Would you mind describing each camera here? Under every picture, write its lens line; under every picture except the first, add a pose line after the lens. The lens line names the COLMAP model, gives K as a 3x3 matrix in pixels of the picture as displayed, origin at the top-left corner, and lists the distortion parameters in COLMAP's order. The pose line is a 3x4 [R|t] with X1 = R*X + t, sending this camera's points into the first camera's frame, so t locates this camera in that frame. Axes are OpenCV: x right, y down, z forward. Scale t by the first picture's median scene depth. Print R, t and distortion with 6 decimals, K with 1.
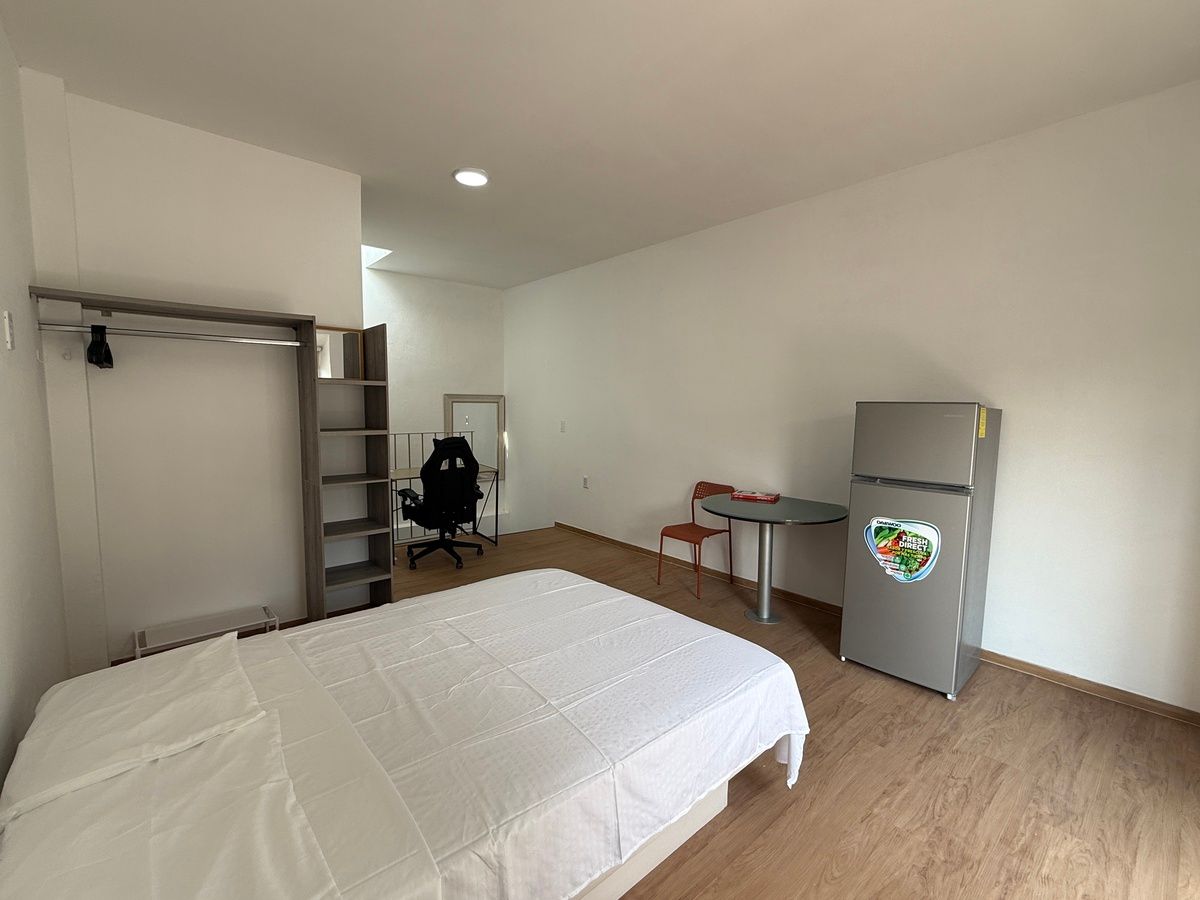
lens RADIAL K [[522.8, 0, 603.2], [0, 522.8, 455.4], [0, 0, 1]] dist [-0.002149, 0.000641]
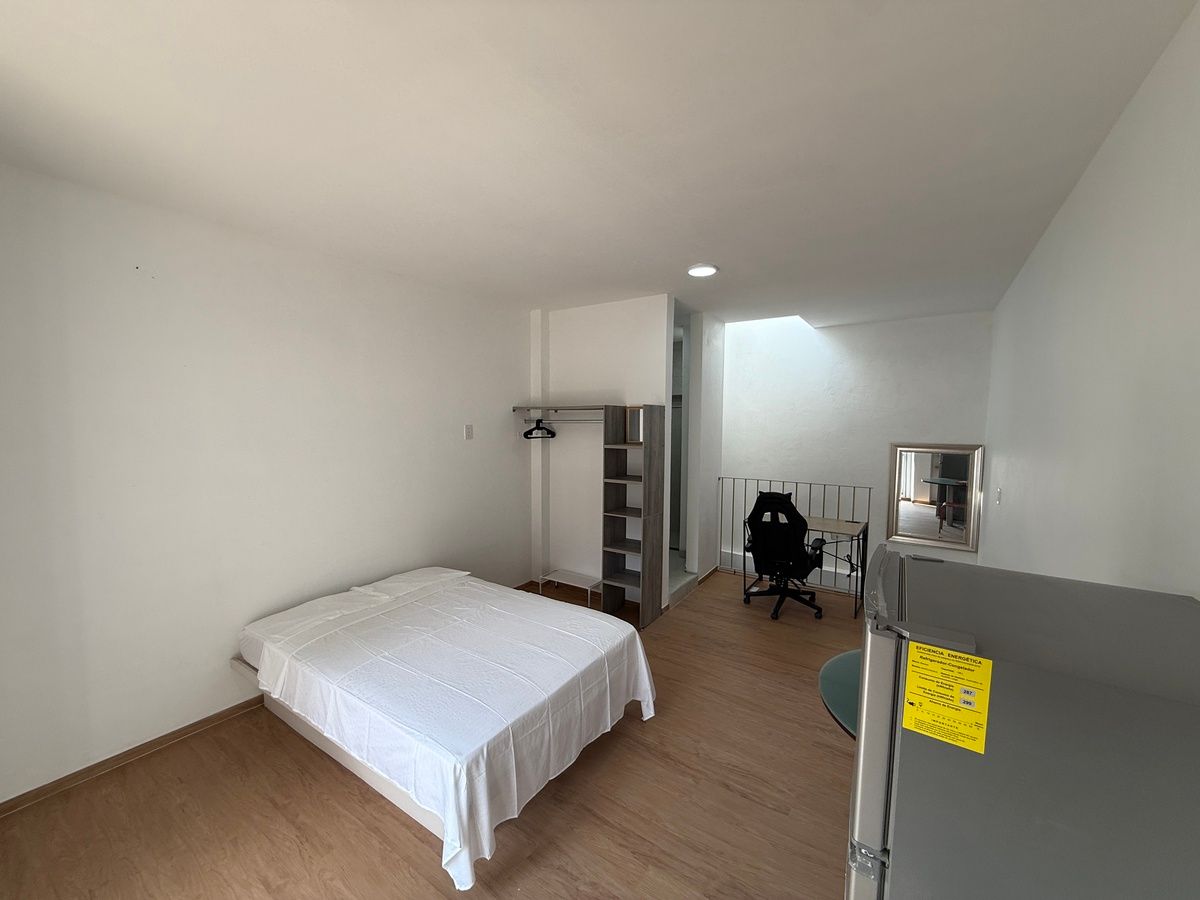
lens RADIAL K [[486.3, 0, 603.0], [0, 486.3, 453.1], [0, 0, 1]] dist [0.000414, -0.000337]
pose [[0.246850, 0.063538, -0.966969, 0.949003], [-0.096335, 0.994514, 0.040755, -0.201309], [0.964253, 0.083093, 0.251616, 0.708837]]
